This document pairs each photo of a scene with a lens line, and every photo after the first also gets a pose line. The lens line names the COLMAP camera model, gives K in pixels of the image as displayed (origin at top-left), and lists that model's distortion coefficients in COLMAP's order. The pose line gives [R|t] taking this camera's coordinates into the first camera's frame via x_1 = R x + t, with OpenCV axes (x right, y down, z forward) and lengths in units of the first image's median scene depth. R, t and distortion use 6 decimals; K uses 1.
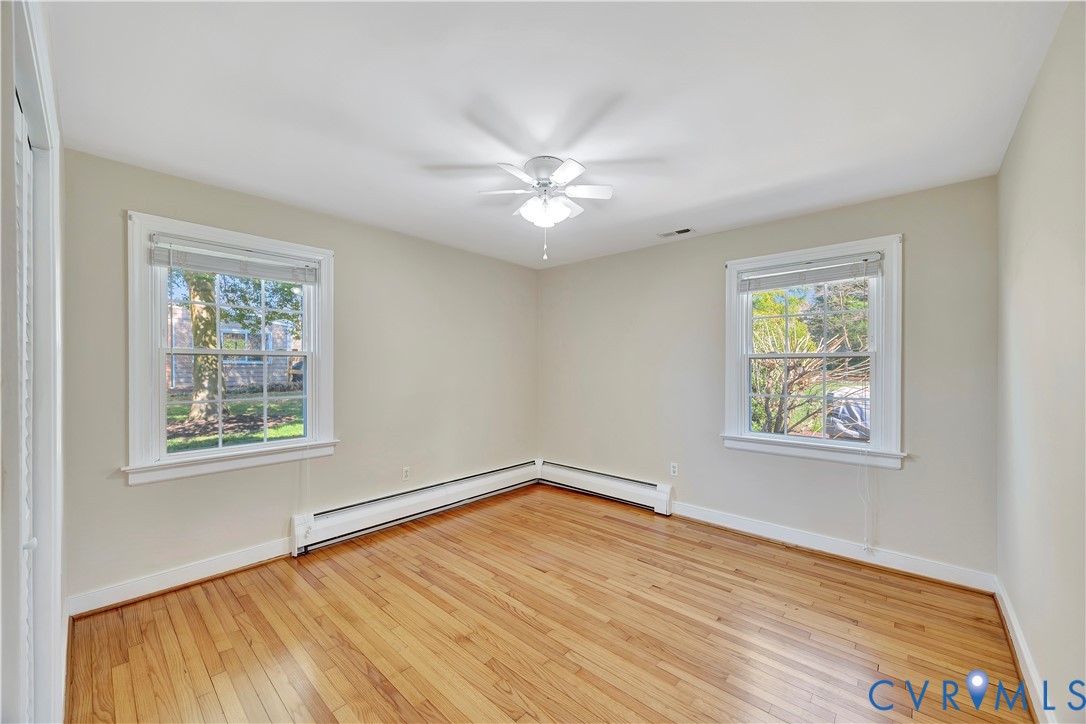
lens RADIAL K [[418.5, 0, 539.6], [0, 418.5, 368.3], [0, 0, 1]] dist [0.001344, 0.000076]
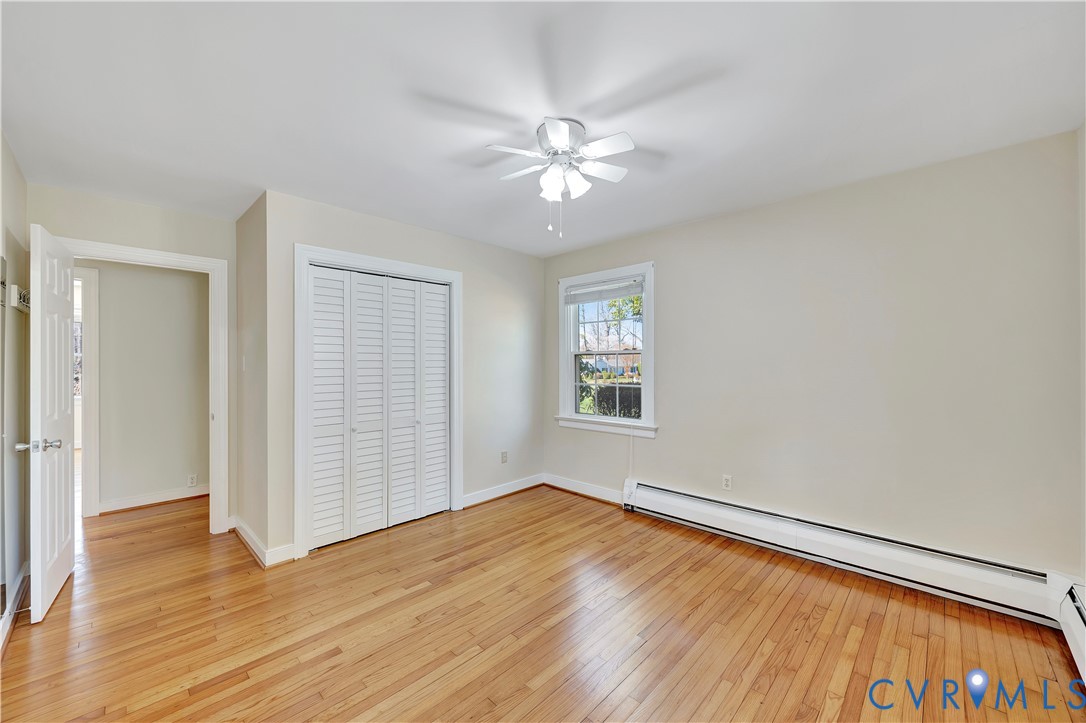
lens RADIAL K [[415.5, 0, 543.0], [0, 415.5, 361.5], [0, 0, 1]] dist [-0.001434, -0.000203]
pose [[-0.027613, -0.006065, -0.999600, 0.689208], [-0.002052, 0.999980, -0.006011, 0.003483], [0.999617, 0.001885, -0.027625, 0.769734]]
